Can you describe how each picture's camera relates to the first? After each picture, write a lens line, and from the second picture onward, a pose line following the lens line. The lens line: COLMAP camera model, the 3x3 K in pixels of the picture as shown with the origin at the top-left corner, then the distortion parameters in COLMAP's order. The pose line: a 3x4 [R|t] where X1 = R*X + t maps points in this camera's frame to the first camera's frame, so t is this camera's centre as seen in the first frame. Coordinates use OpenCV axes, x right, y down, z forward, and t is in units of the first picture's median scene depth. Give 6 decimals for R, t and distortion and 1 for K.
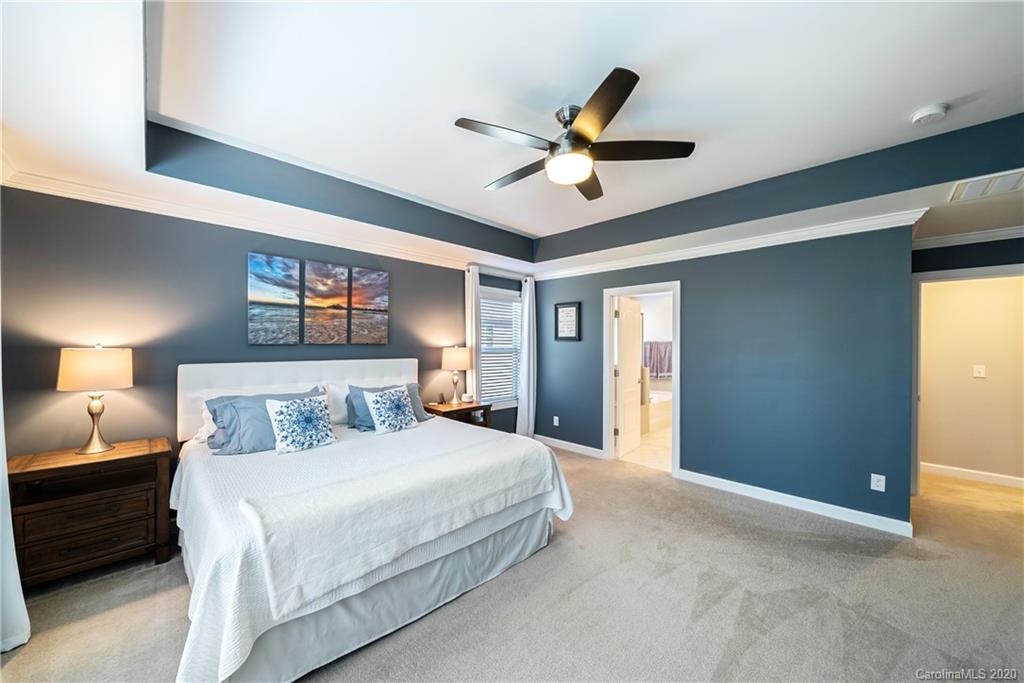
lens RADIAL K [[371.5, 0, 509.1], [0, 371.5, 341.7], [0, 0, 1]] dist [-0.006358, 0.000230]
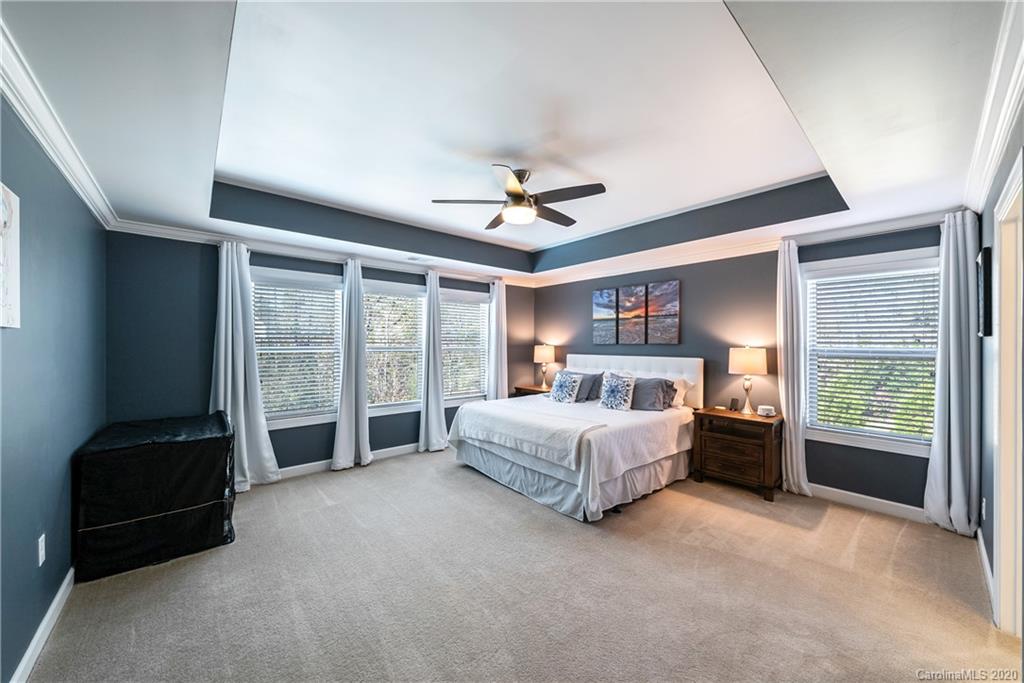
lens RADIAL K [[371.5, 0, 509.7], [0, 371.5, 342.7], [0, 0, 1]] dist [-0.006358, 0.000230]
pose [[-0.081621, -0.006710, -0.996641, 0.962537], [0.005646, 0.999958, -0.007195, 0.008729], [0.996647, -0.006214, -0.081580, 0.676341]]
